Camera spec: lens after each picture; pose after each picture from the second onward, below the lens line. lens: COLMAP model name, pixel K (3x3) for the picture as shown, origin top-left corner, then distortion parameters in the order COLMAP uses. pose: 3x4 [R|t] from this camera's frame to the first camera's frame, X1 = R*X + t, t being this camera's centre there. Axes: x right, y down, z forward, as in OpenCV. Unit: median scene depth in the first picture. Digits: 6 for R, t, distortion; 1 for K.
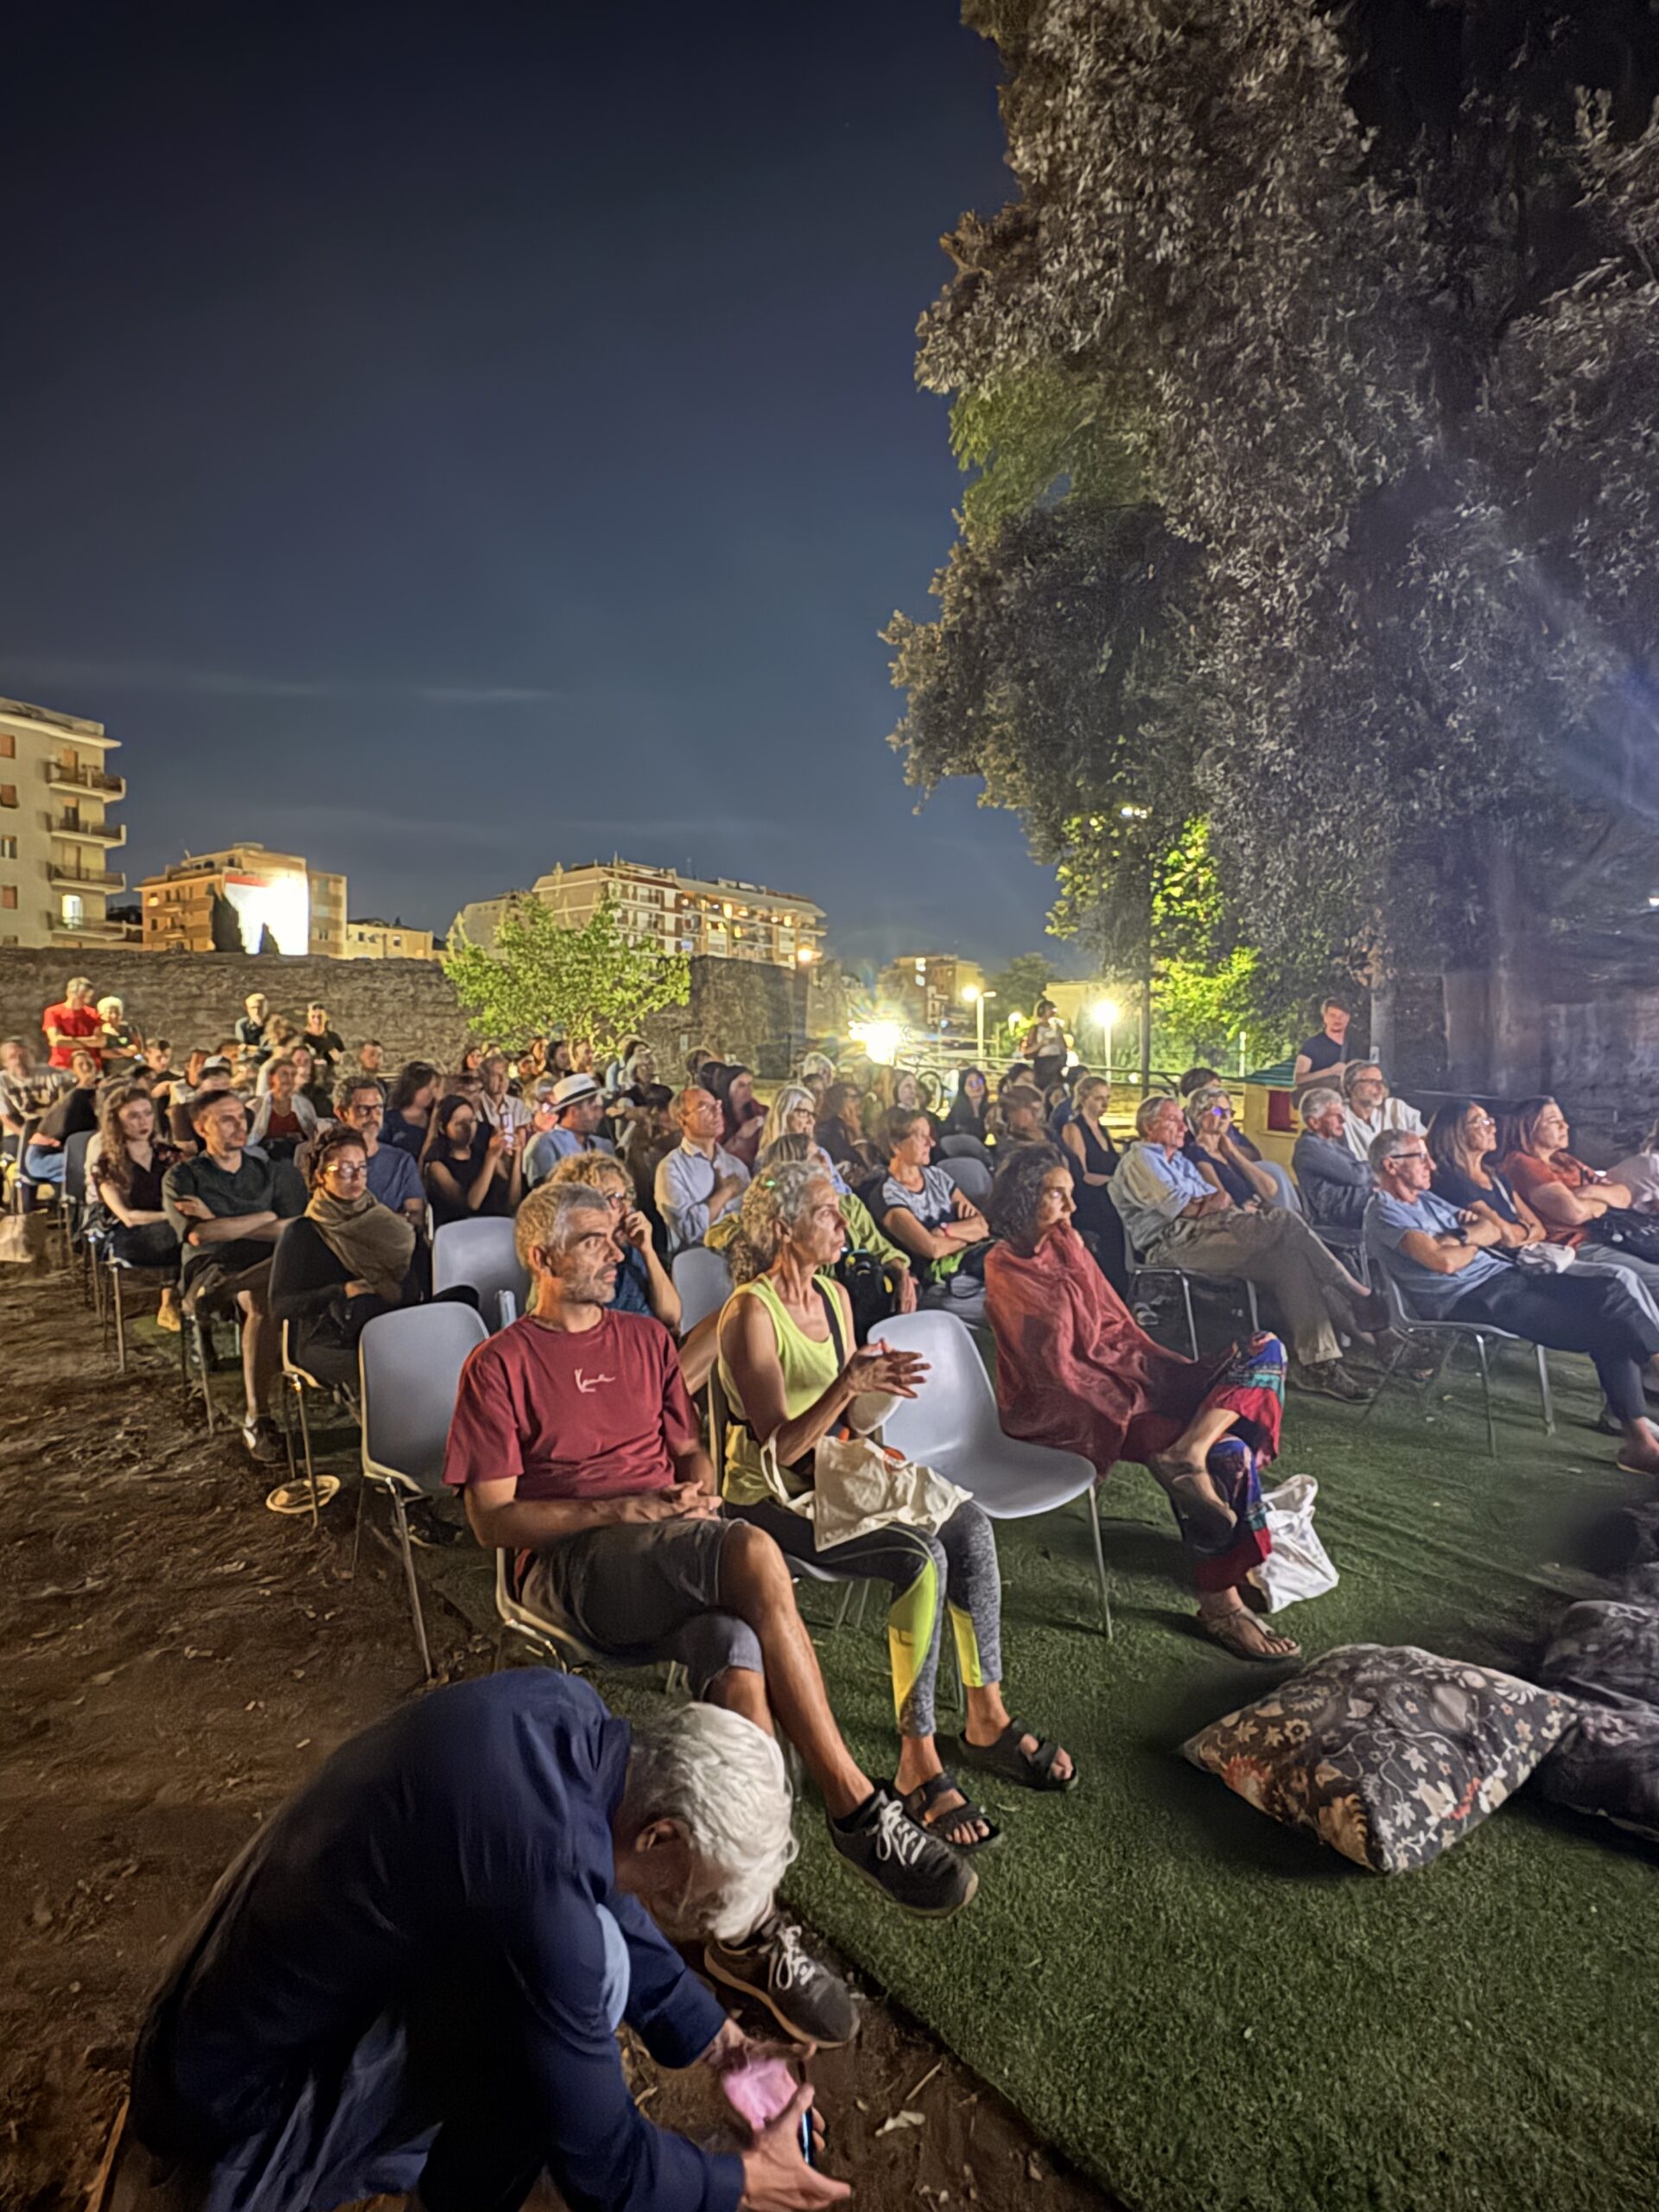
lens RADIAL K [[1202.9, 0, 820.8], [0, 1202.9, 1113.8], [0, 0, 1]] dist [-0.011815, 0.008184]
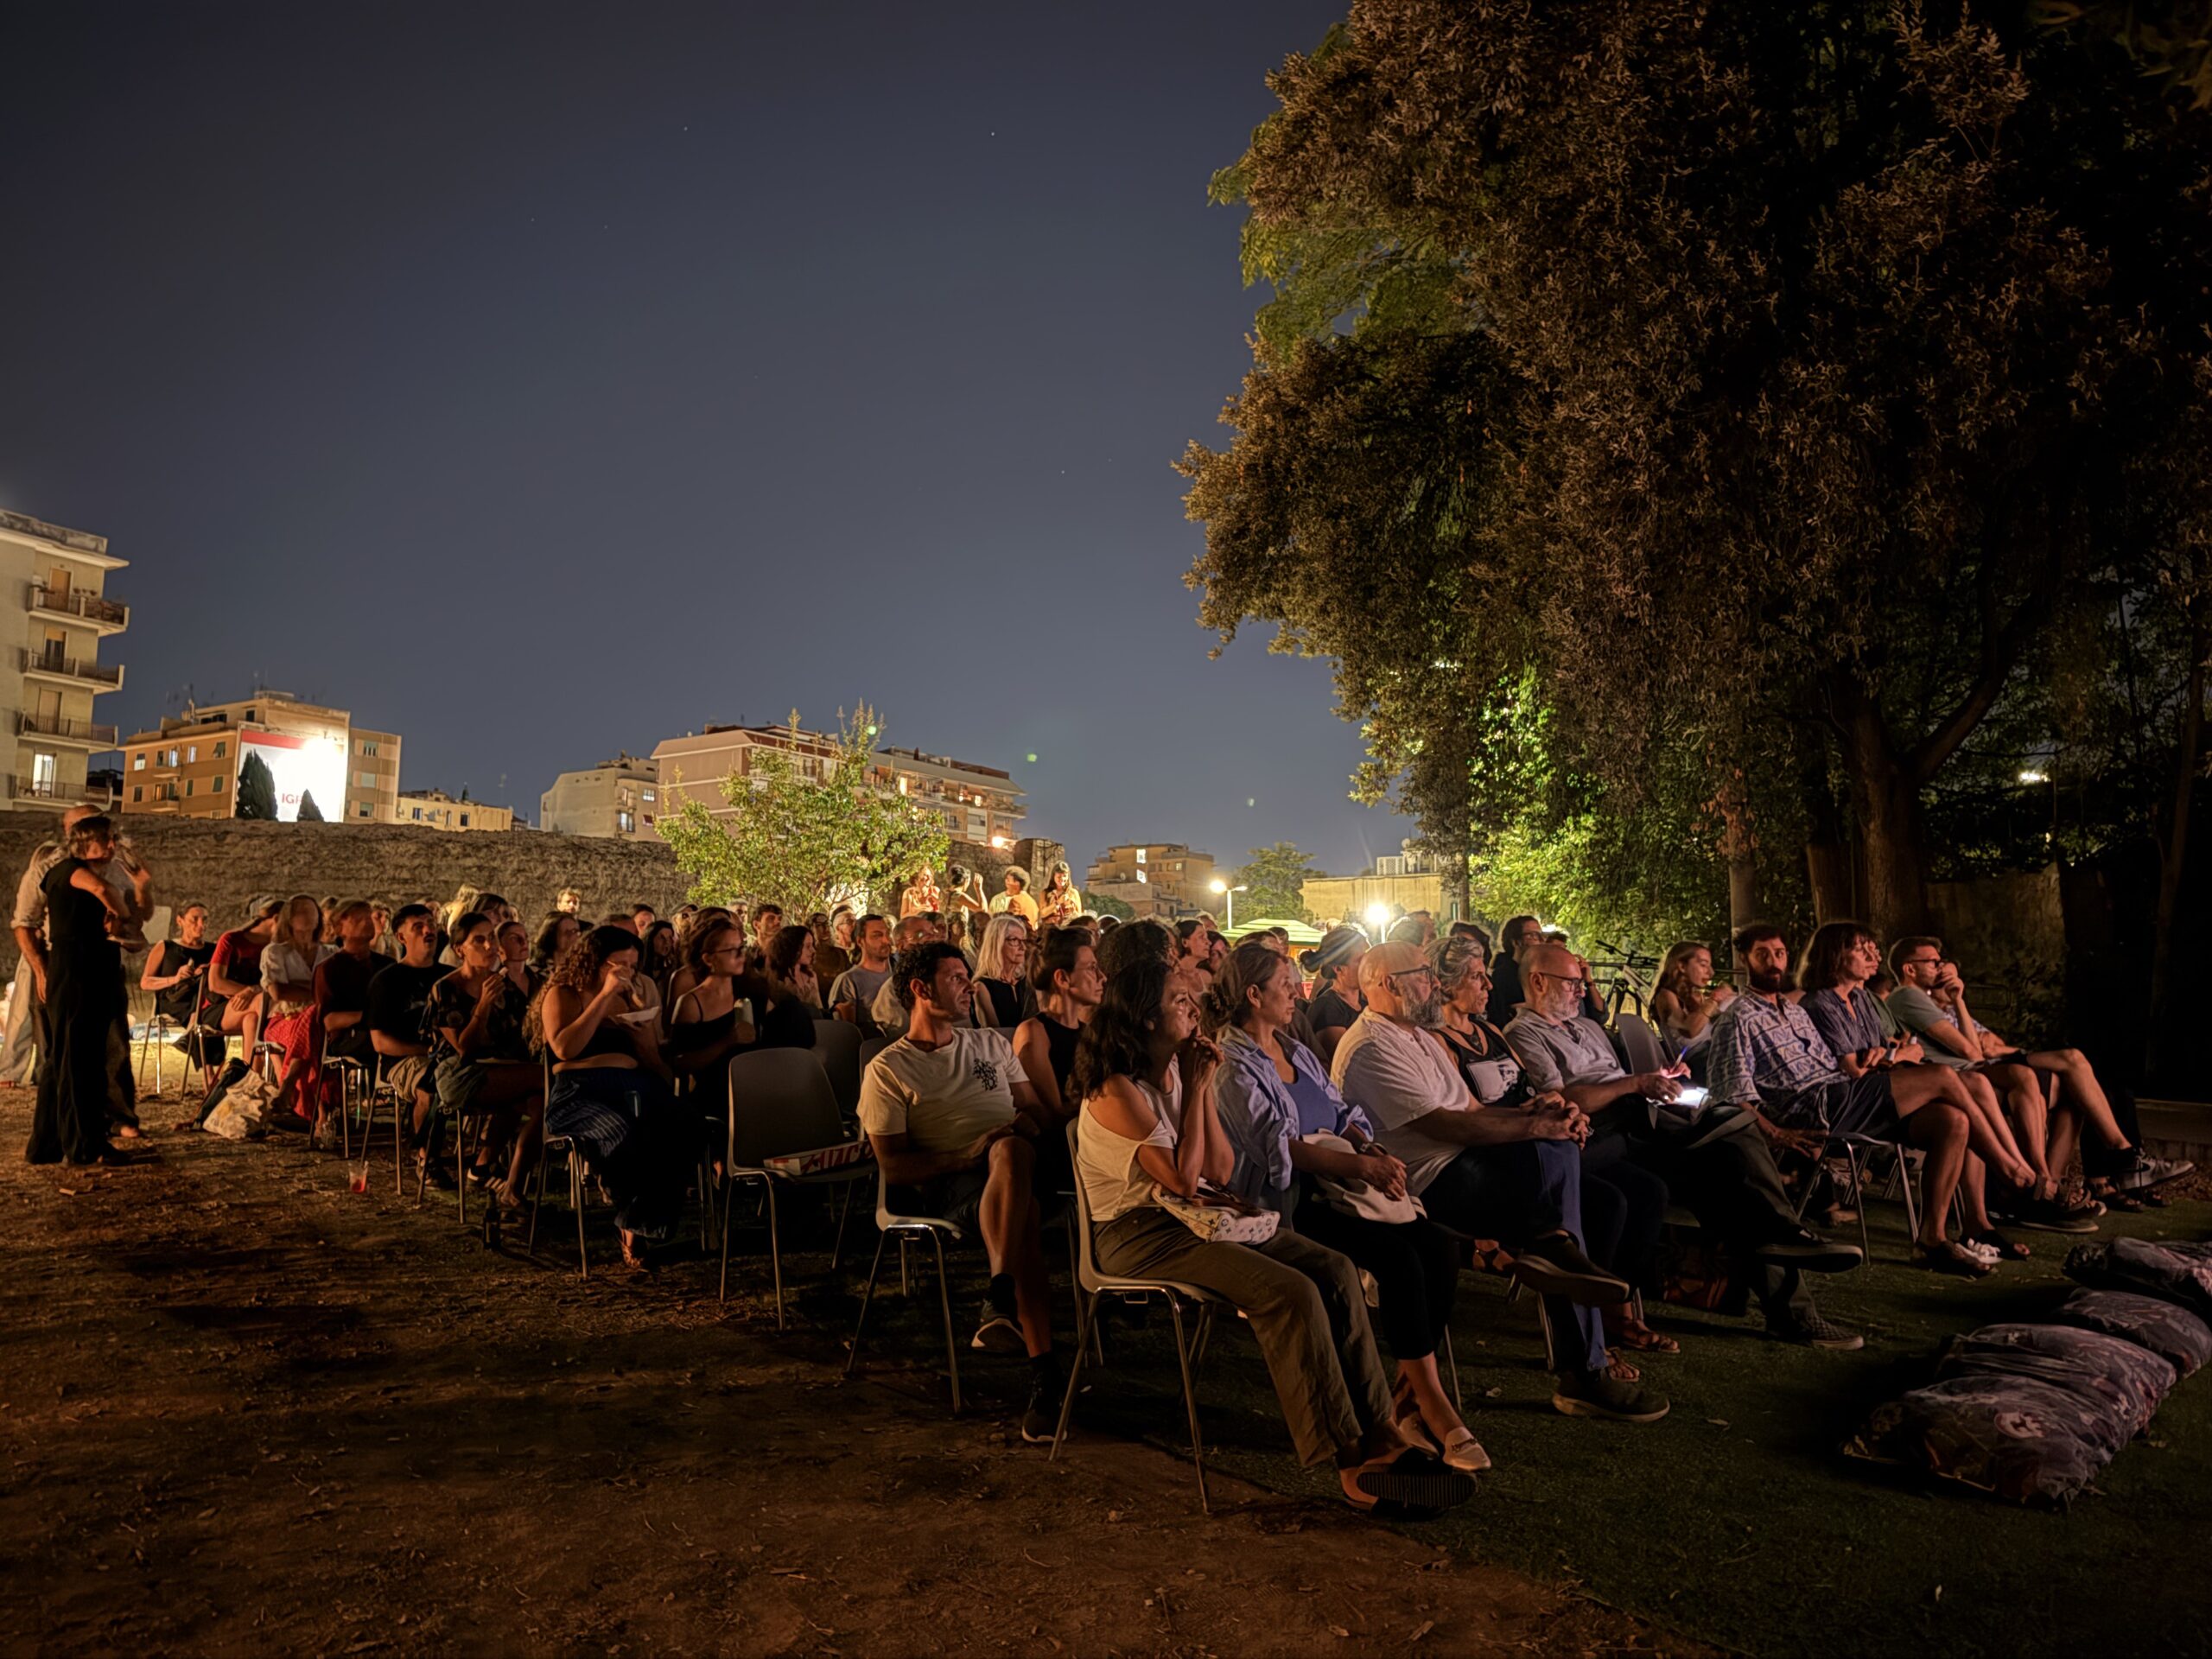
lens RADIAL K [[1538.6, 0, 1116.6], [0, 1538.6, 827.0], [0, 0, 1]] dist [0.019482, -0.024898]
pose [[0.997374, 0.009836, 0.071749, -0.069990], [0.000534, 0.989706, -0.143112, 0.033297], [-0.072418, 0.142774, 0.987102, -0.092852]]
